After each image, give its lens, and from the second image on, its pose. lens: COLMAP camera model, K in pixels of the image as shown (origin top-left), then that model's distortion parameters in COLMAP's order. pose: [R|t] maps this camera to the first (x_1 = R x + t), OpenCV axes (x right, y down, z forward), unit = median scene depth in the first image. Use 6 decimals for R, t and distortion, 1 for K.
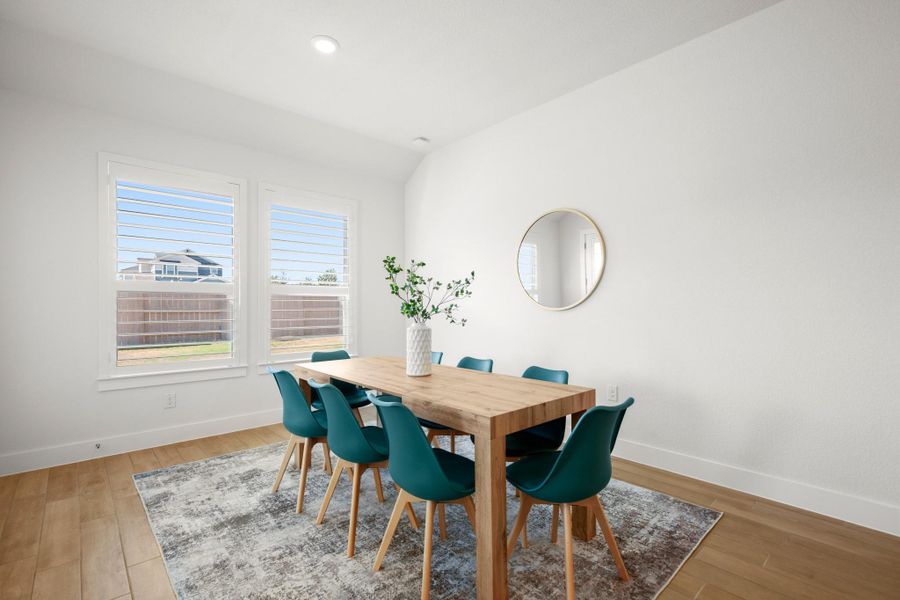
lens RADIAL K [[414.1, 0, 444.6], [0, 414.1, 313.4], [0, 0, 1]] dist [0.000217, 0.000088]
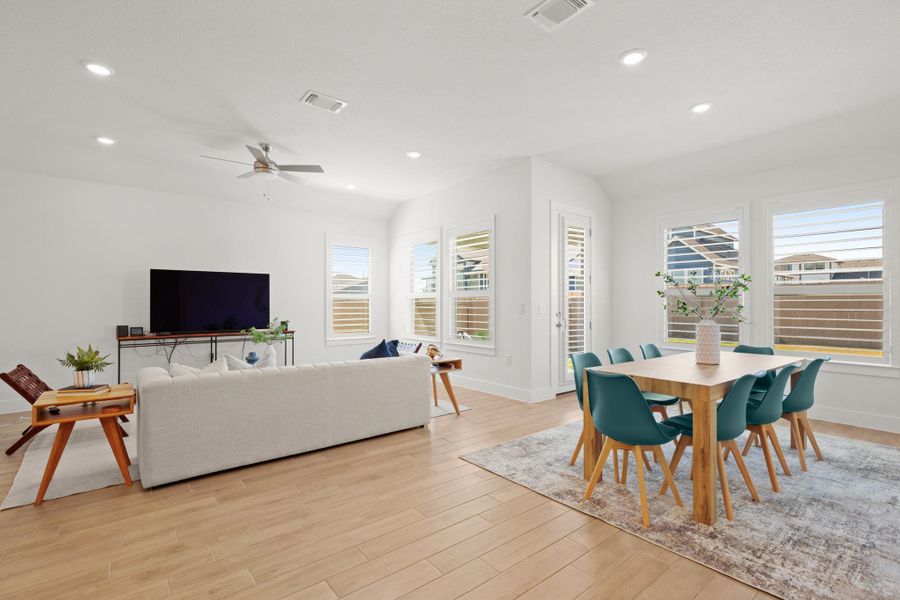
lens RADIAL K [[414.1, 0, 451.8], [0, 414.1, 301.9], [0, 0, 1]] dist [0.000217, 0.000088]
pose [[-0.072977, -0.008837, -0.997294, 1.399500], [-0.026033, 0.999637, -0.006953, 0.002737], [0.996994, 0.025455, -0.073181, 0.408876]]
